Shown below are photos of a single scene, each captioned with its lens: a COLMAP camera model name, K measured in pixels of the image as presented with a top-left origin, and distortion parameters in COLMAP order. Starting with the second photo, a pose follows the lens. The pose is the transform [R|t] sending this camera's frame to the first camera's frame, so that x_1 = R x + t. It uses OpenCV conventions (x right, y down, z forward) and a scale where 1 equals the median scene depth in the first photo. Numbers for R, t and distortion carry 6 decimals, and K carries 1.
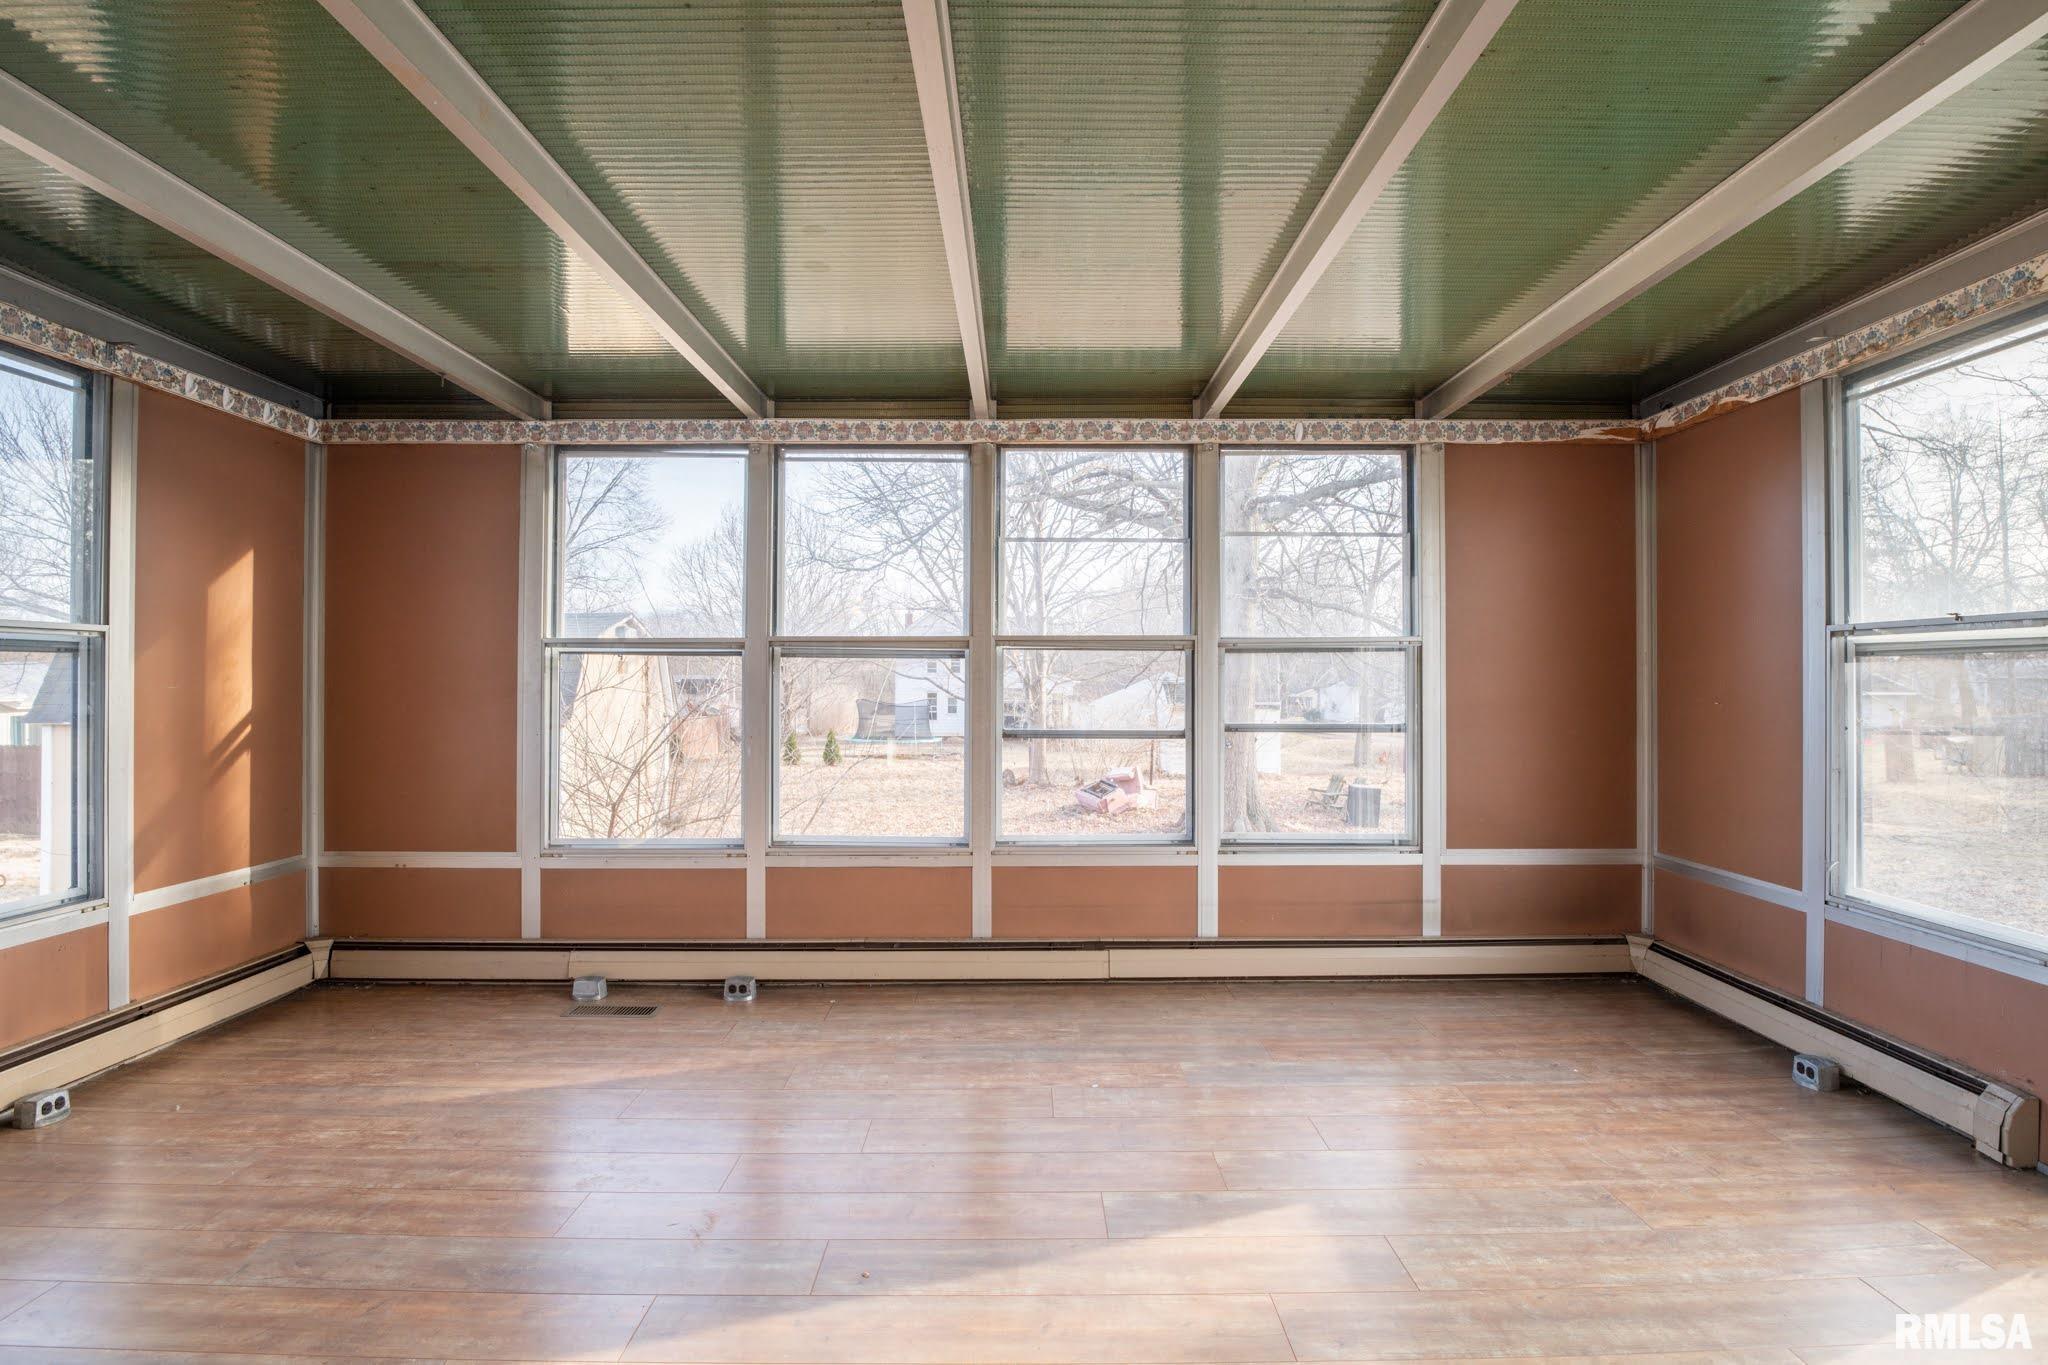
lens RADIAL K [[1015.4, 0, 1021.7], [0, 1015.4, 676.2], [0, 0, 1]] dist [-0.003377, -0.021674]
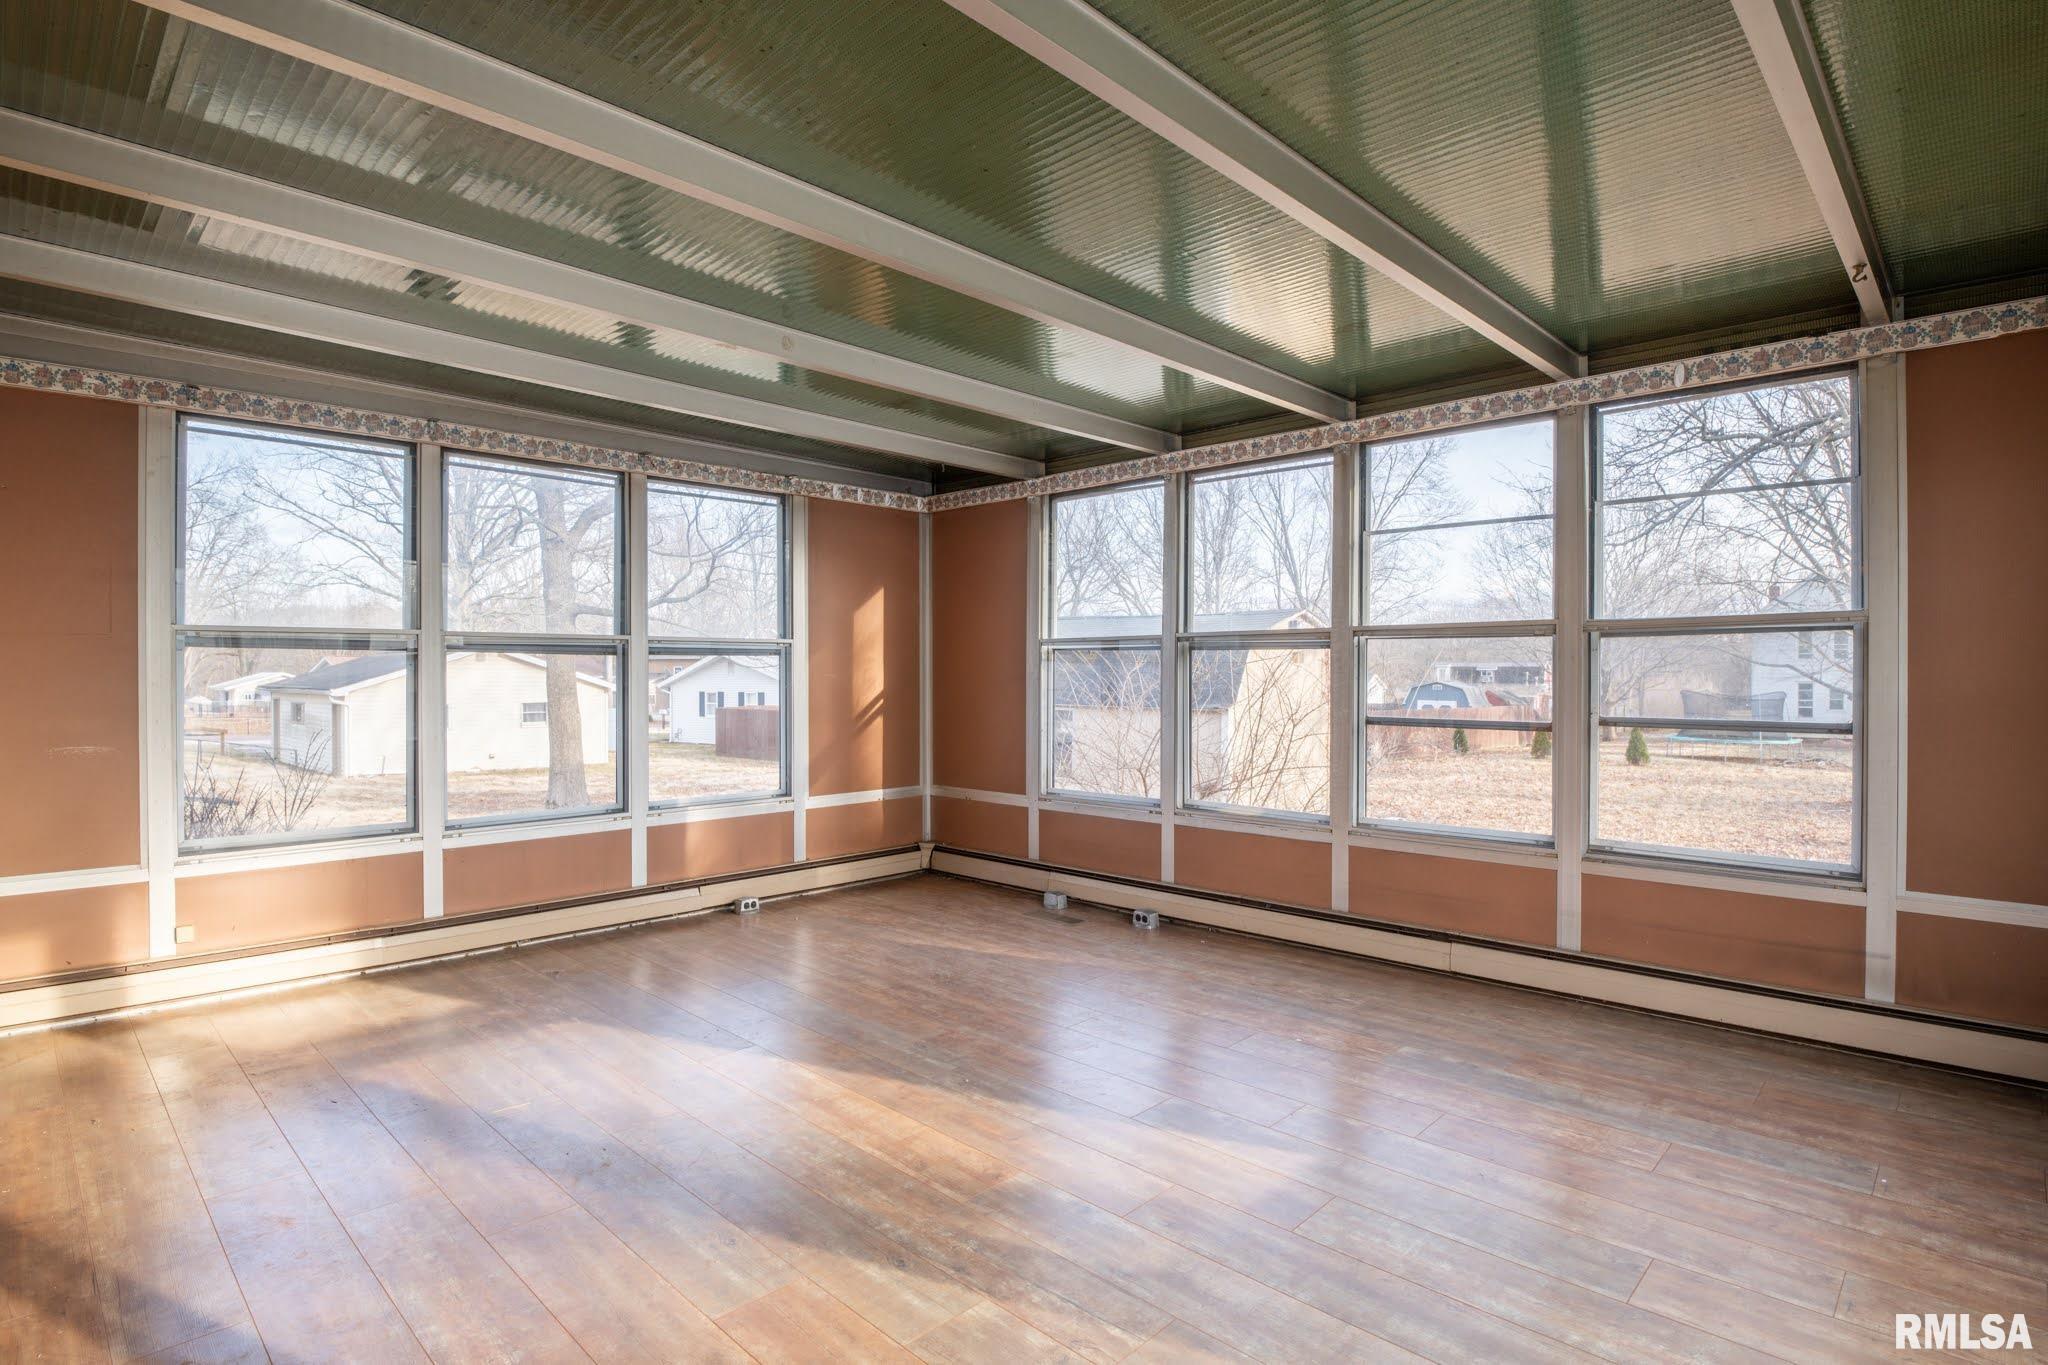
lens RADIAL K [[1032.3, 0, 1037.1], [0, 1032.3, 673.5], [0, 0, 1]] dist [-0.002823, -0.007866]
pose [[0.719309, -0.000437, -0.694691, 0.487149], [0.007391, 0.999948, 0.007024, -0.001351], [0.694651, -0.010187, 0.719274, 0.005251]]
